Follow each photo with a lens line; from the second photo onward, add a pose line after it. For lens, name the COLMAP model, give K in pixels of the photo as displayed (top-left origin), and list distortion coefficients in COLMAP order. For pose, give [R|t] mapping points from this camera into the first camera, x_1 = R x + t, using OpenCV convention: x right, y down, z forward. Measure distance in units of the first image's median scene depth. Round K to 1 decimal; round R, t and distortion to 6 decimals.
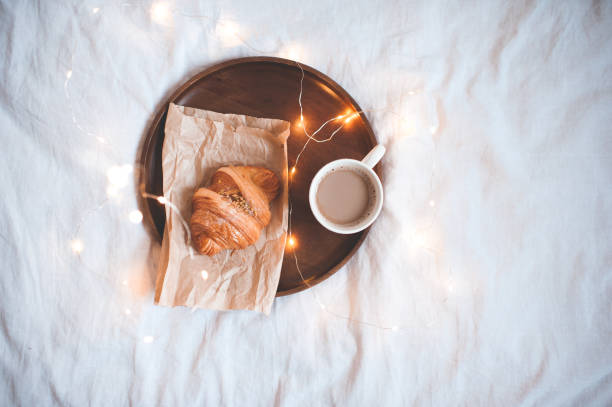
lens RADIAL K [[654.9, 0, 306.0], [0, 654.9, 203.5], [0, 0, 1]] dist [-0.091083, -0.006715]
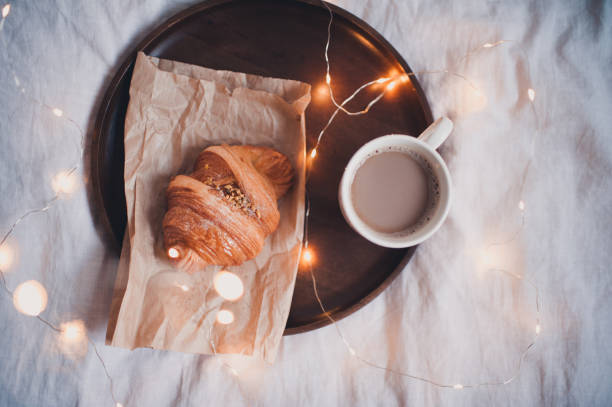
lens RADIAL K [[654.9, 0, 306.0], [0, 654.9, 203.5], [0, 0, 1]] dist [-0.091083, -0.006715]
pose [[0.999580, 0.025214, 0.014296, -0.035969], [-0.025092, 0.999647, -0.008691, 0.008622], [-0.014510, 0.008329, 0.999860, 0.306129]]
